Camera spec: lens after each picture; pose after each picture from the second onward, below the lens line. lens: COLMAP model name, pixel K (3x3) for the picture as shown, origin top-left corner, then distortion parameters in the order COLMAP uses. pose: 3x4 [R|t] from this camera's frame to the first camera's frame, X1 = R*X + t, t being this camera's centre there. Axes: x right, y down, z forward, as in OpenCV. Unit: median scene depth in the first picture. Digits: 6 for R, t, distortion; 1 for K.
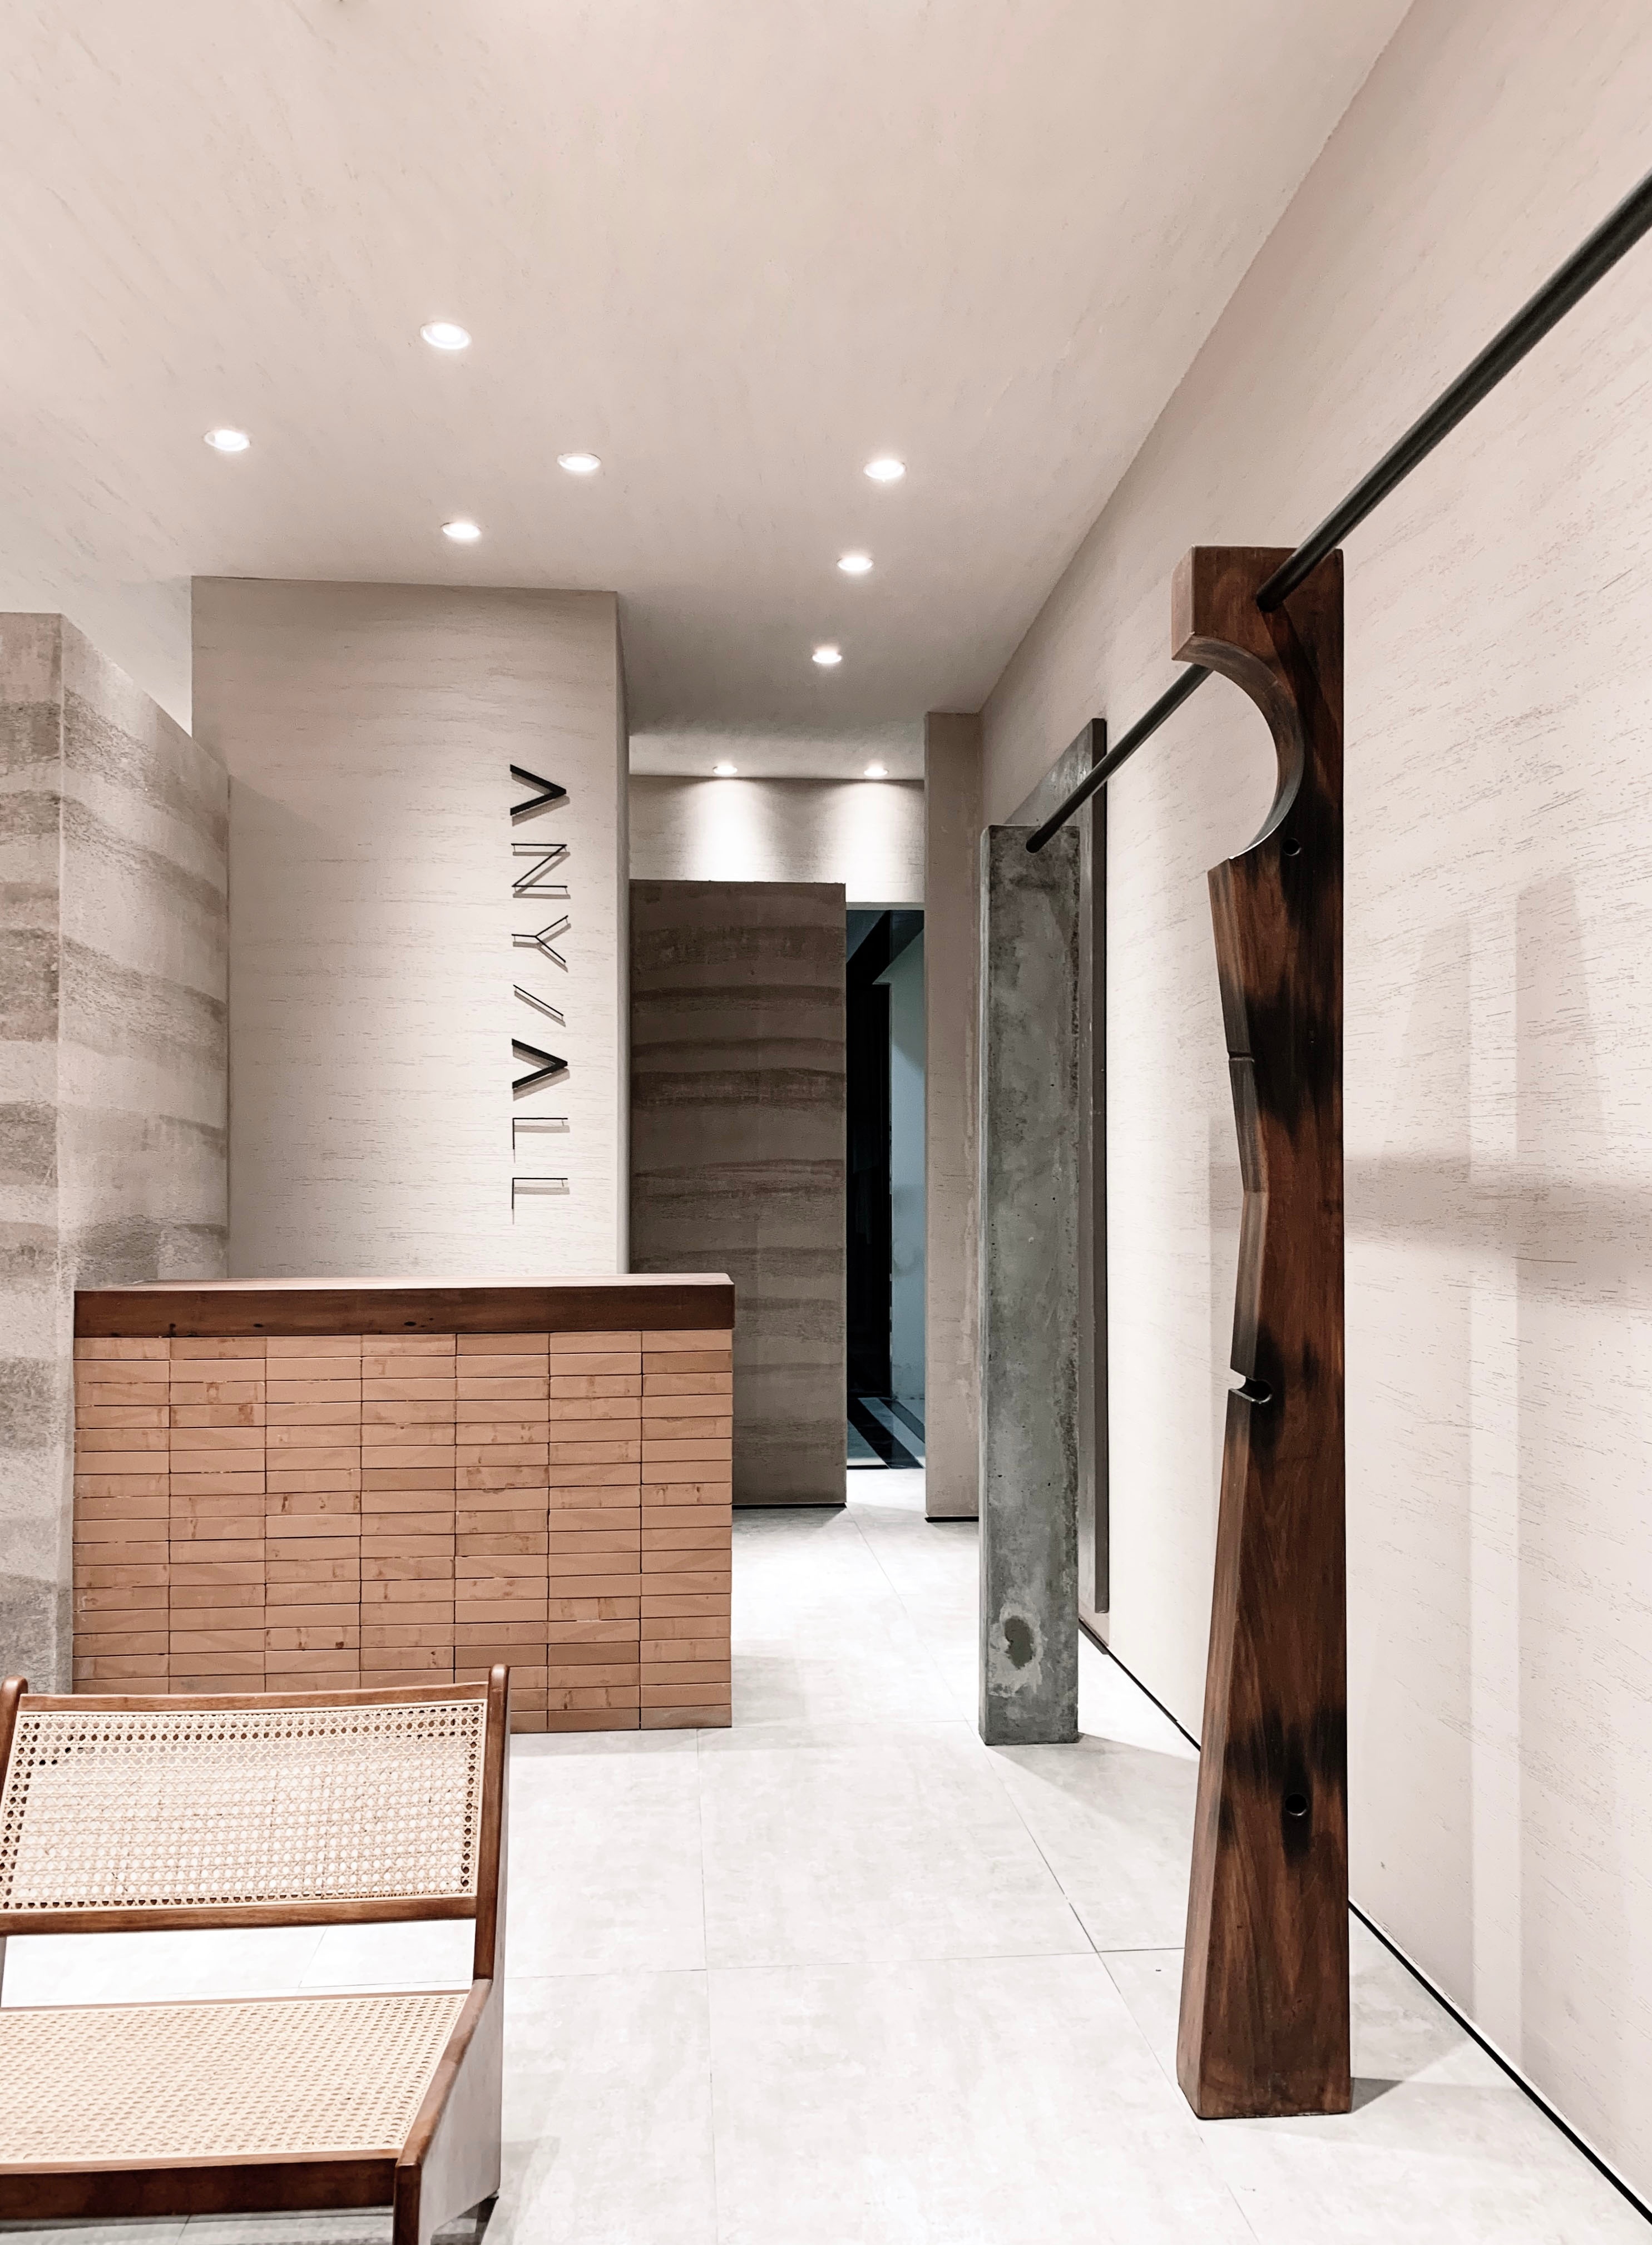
lens RADIAL K [[1714.7, 0, 824.3], [0, 1714.7, 1173.3], [0, 0, 1]] dist [0.028565, -0.001543]
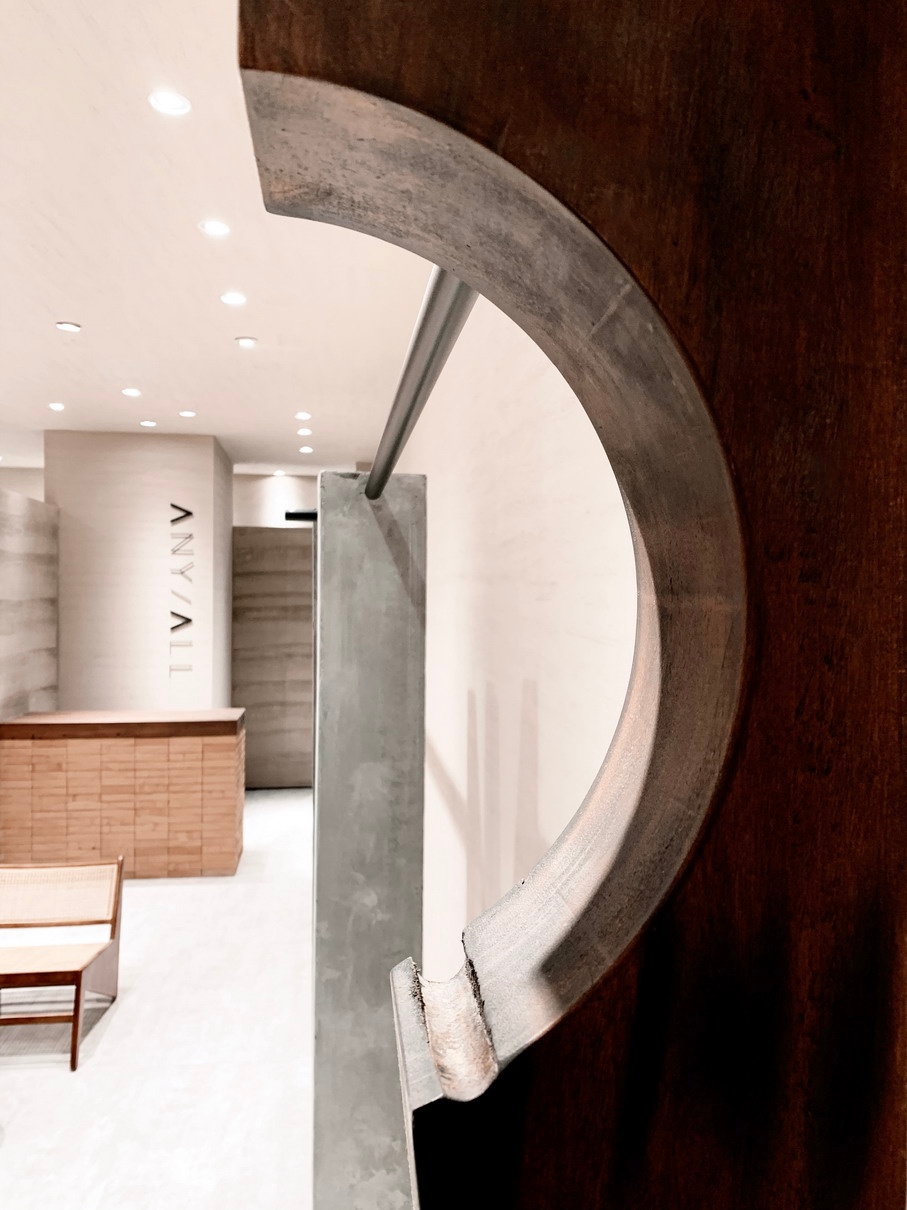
lens RADIAL K [[930.1, 0, 453.5], [0, 930.1, 605.0], [0, 0, 1]] dist [-0.007081, 0.007971]
pose [[0.998755, 0.007661, 0.049289, 0.225378], [-0.008718, 0.999736, 0.021252, -0.158867], [-0.049114, -0.021655, 0.998558, -0.531744]]
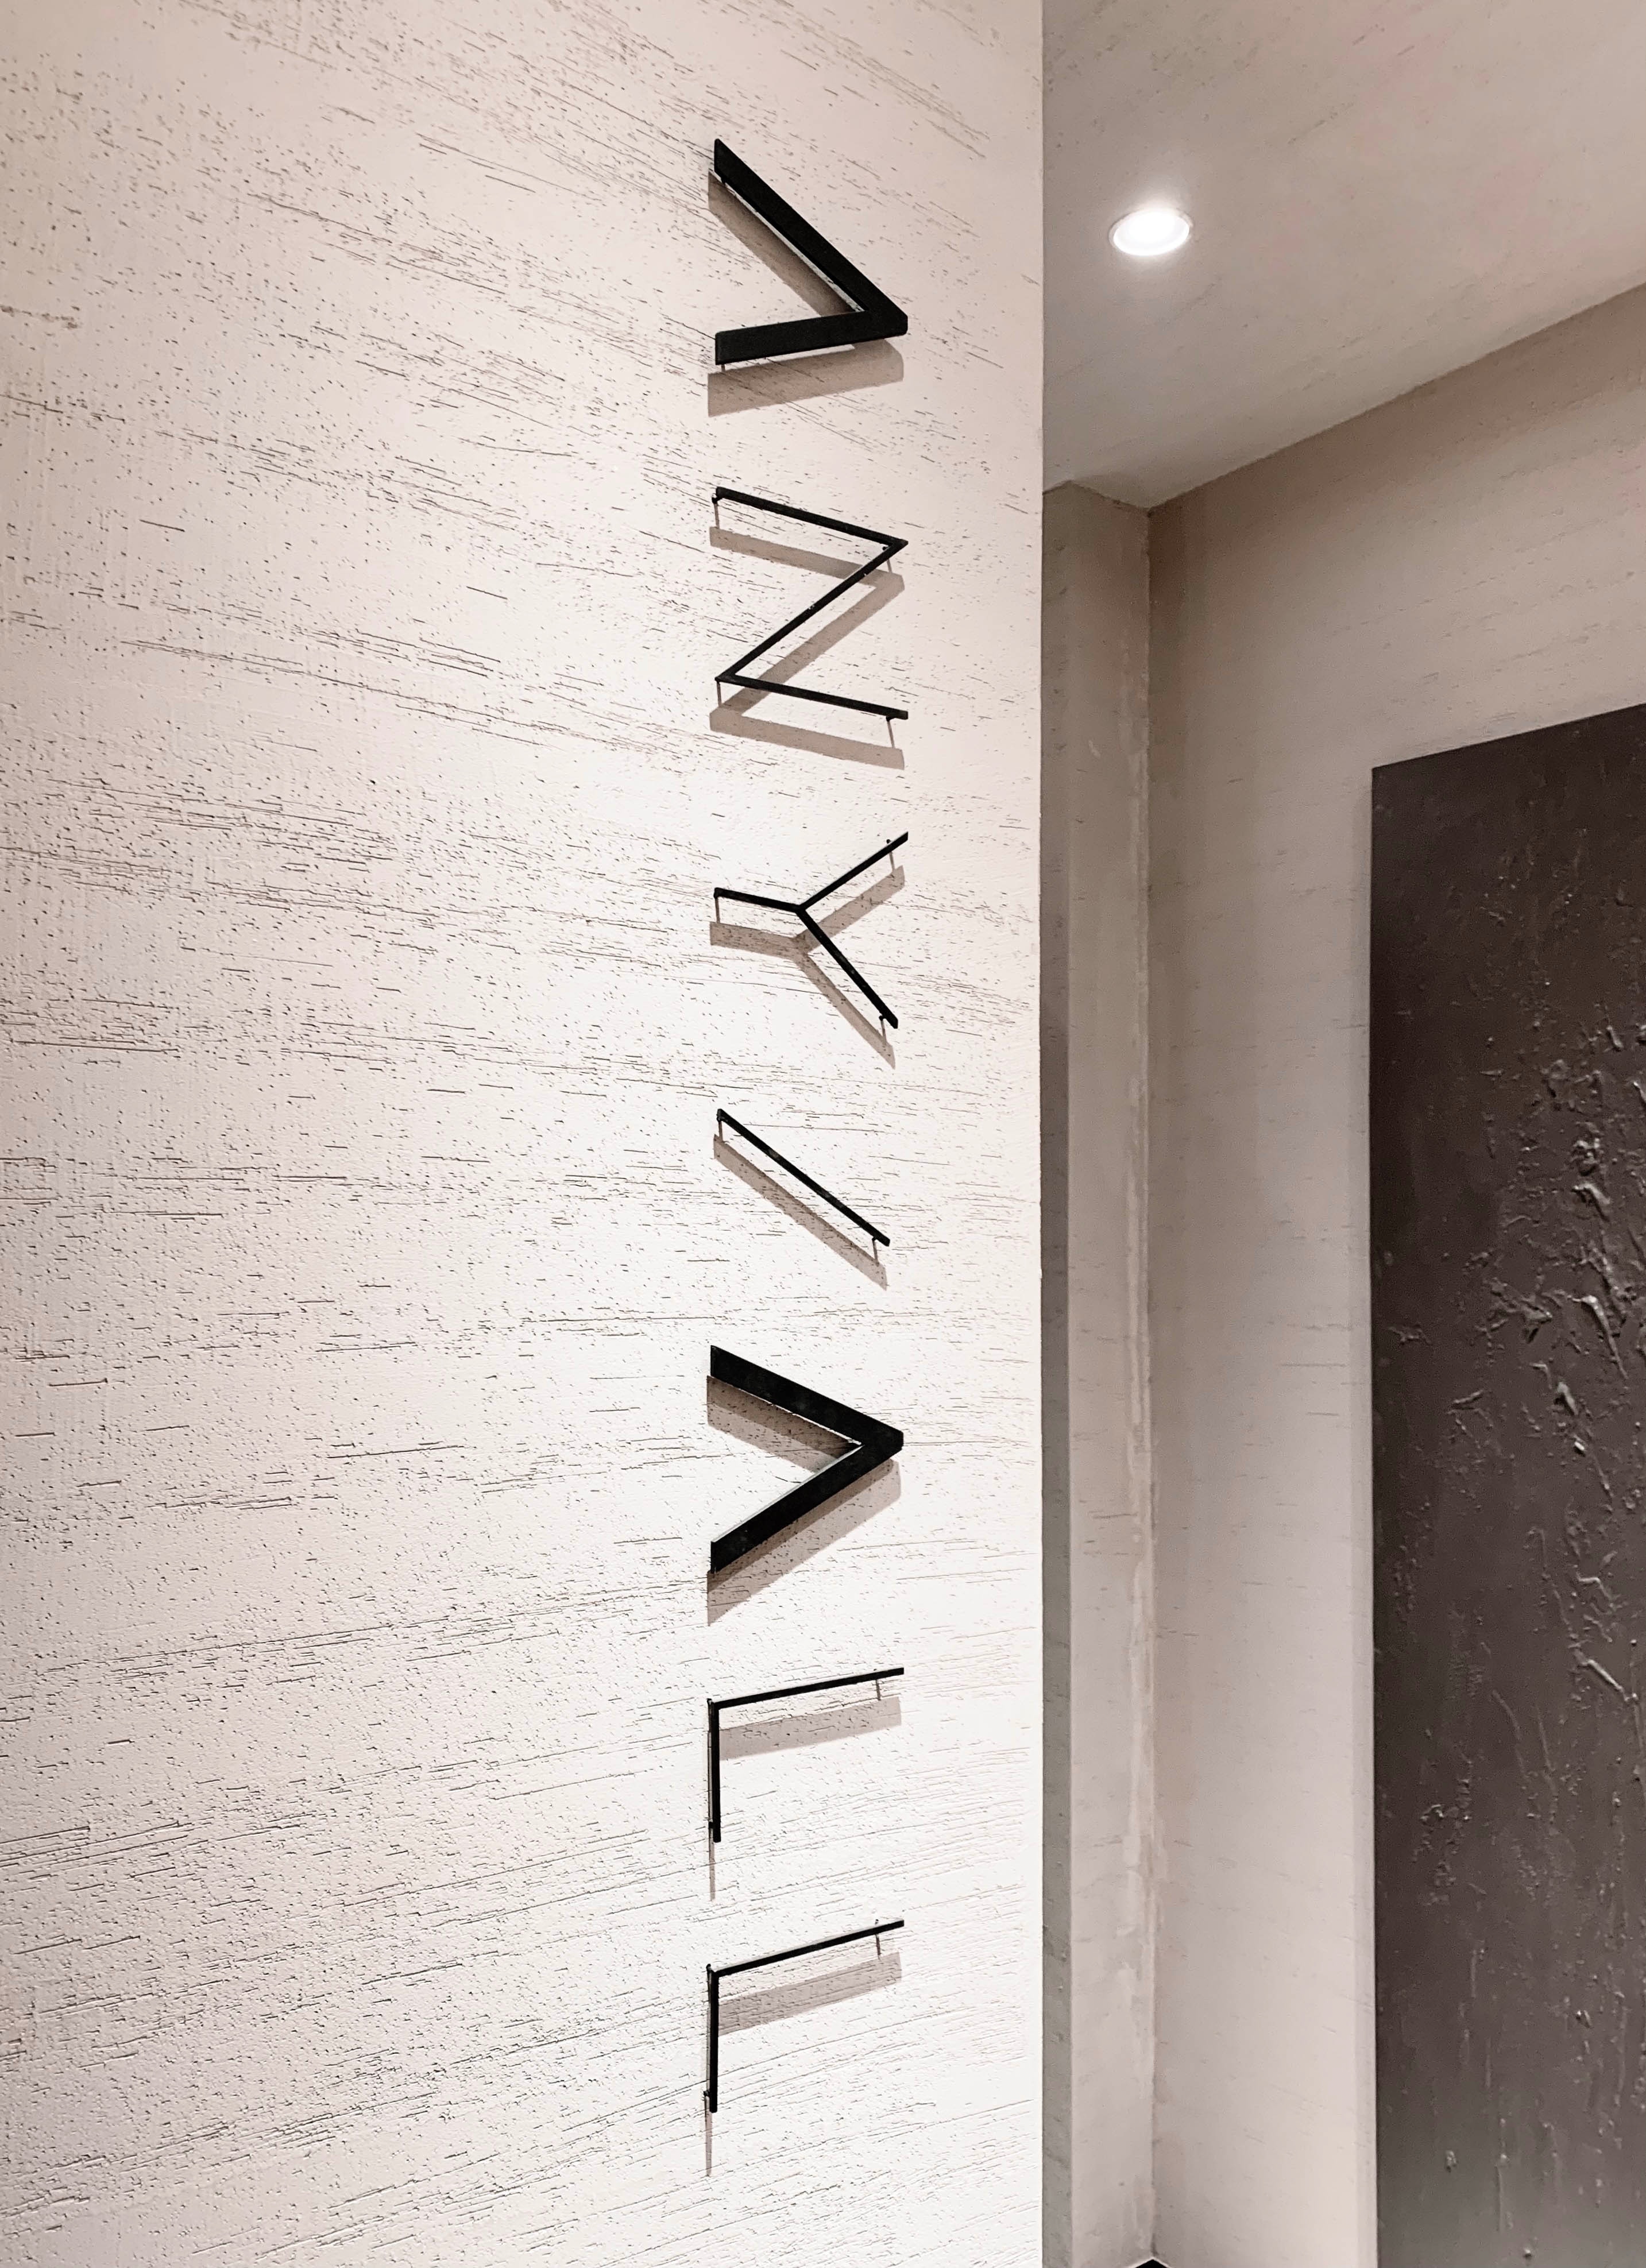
lens RADIAL K [[1795.7, 0, 821.2], [0, 1795.7, 1203.7], [0, 0, 1]] dist [0.005153, 0.002158]
pose [[0.854281, 0.007451, 0.519758, -0.388769], [-0.004264, 0.999964, -0.007327, -0.127425], [-0.519793, 0.004043, 0.854282, 1.049659]]
